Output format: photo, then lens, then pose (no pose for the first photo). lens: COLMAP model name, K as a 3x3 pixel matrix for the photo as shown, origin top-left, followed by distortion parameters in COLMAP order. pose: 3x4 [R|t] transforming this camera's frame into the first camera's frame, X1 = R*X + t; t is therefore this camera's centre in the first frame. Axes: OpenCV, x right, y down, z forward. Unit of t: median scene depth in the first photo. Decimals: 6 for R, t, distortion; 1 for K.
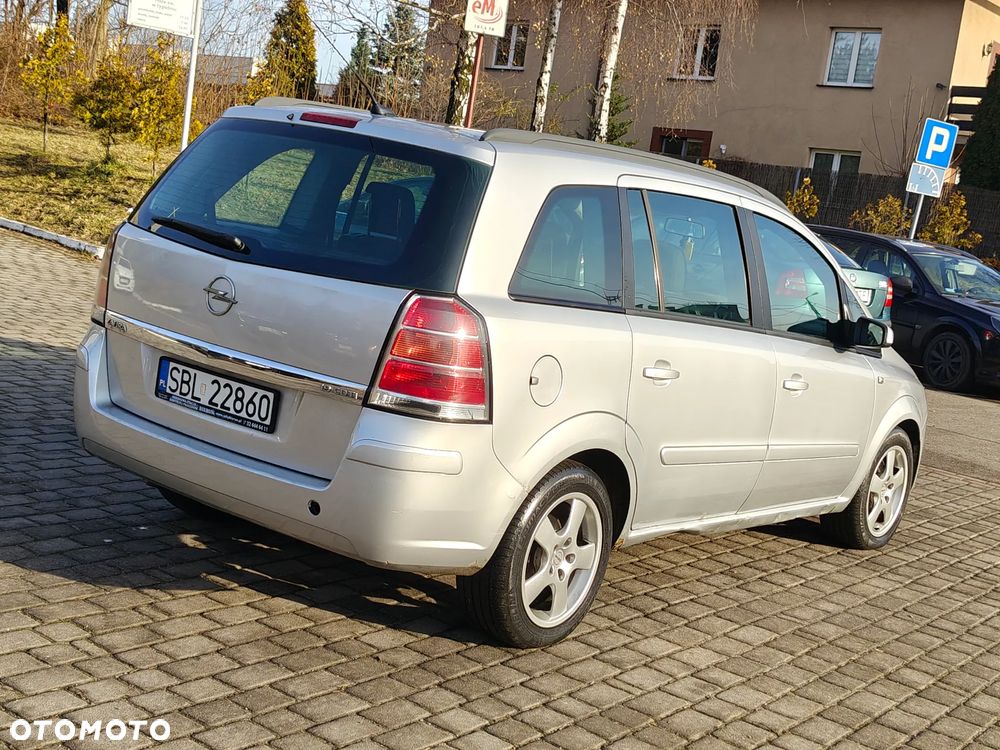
lens RADIAL K [[1315.9, 0, 500.0], [0, 1315.9, 375.0], [0, 0, 1]] dist [0.226313, -0.725703]
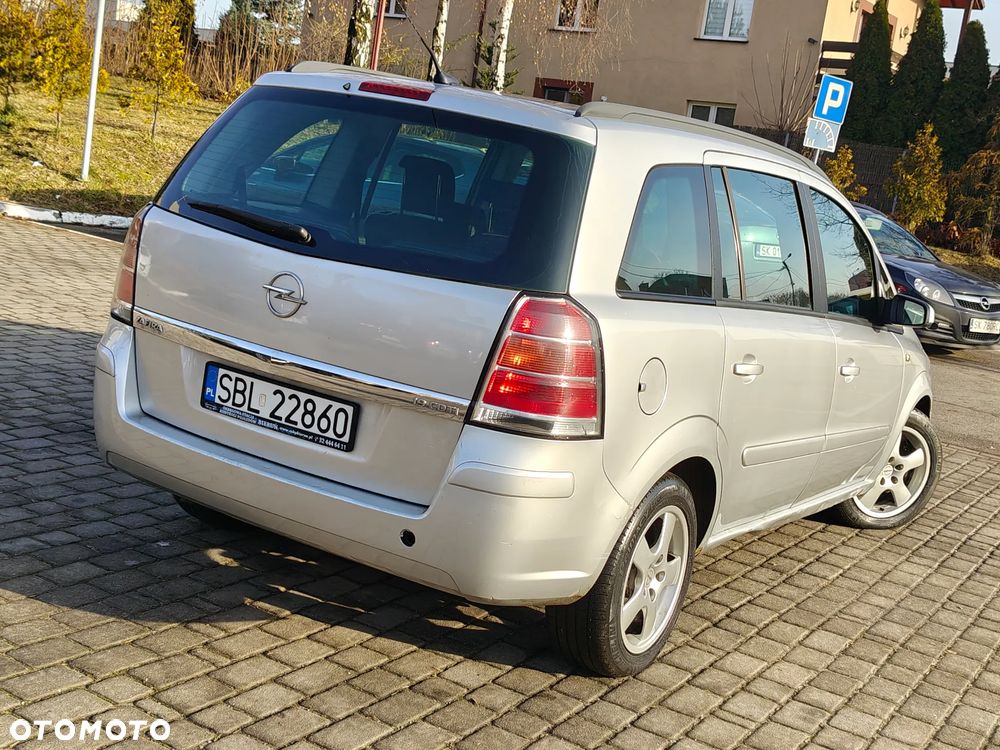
lens RADIAL K [[1278.2, 0, 500.0], [0, 1278.2, 375.0], [0, 0, 1]] dist [0.213360, -0.668816]
pose [[0.995347, -0.012336, 0.095557, -0.136459], [0.008151, 0.998995, 0.044064, -0.038827], [-0.096005, -0.043081, 0.994448, 0.127912]]
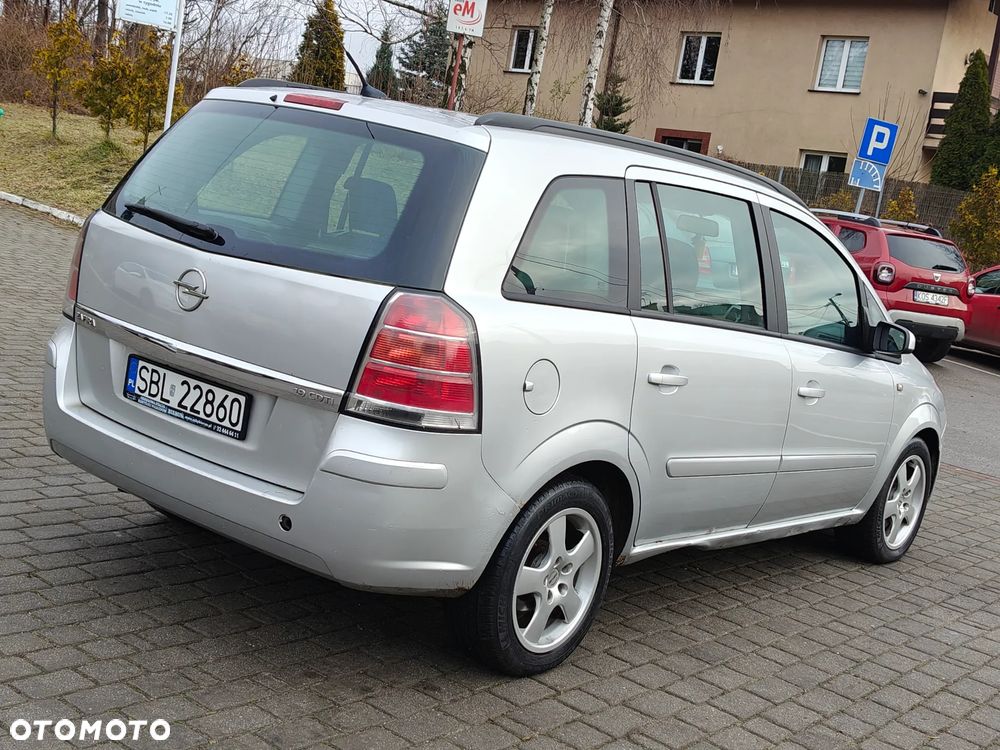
lens RADIAL K [[1264.8, 0, 500.0], [0, 1264.8, 375.0], [0, 0, 1]] dist [0.182496, -0.592134]
pose [[0.999745, 0.015452, -0.016476, 0.017896], [-0.015360, 0.999866, 0.005713, -0.008013], [0.016562, -0.005459, 0.999848, 0.104602]]
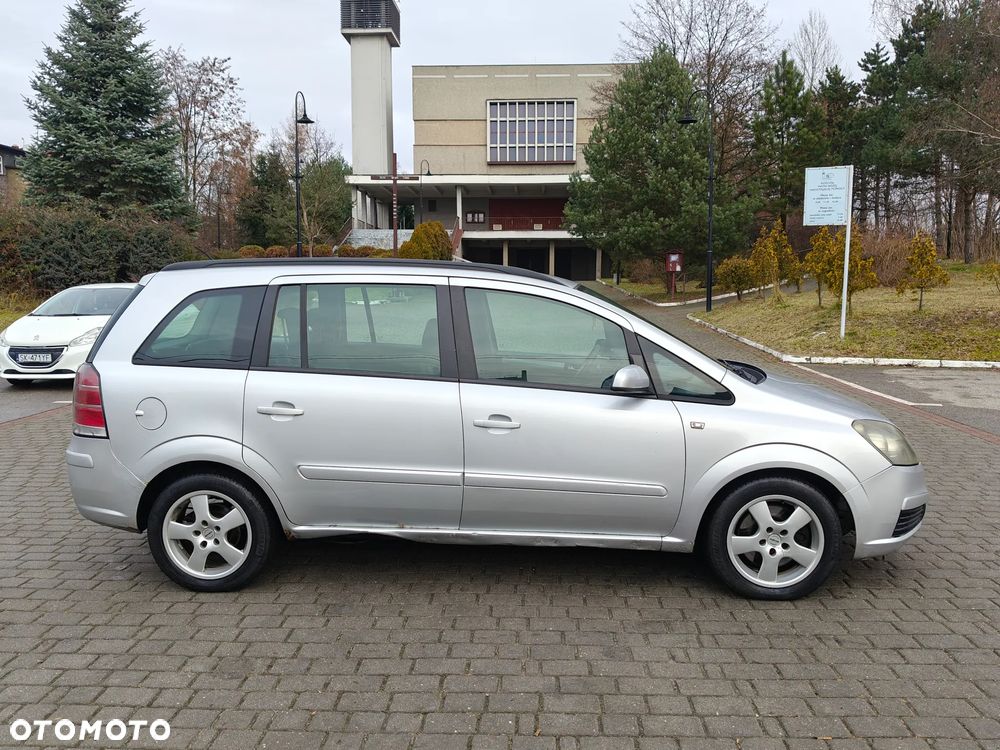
lens RADIAL K [[781.6, 0, 500.0], [0, 781.6, 375.0], [0, 0, 1]] dist [0.001590, -0.083420]
pose [[0.596248, -0.063656, -0.800273, 0.933108], [-0.018377, 0.995508, -0.092878, 0.032998], [0.802590, 0.070085, 0.592400, 0.698746]]
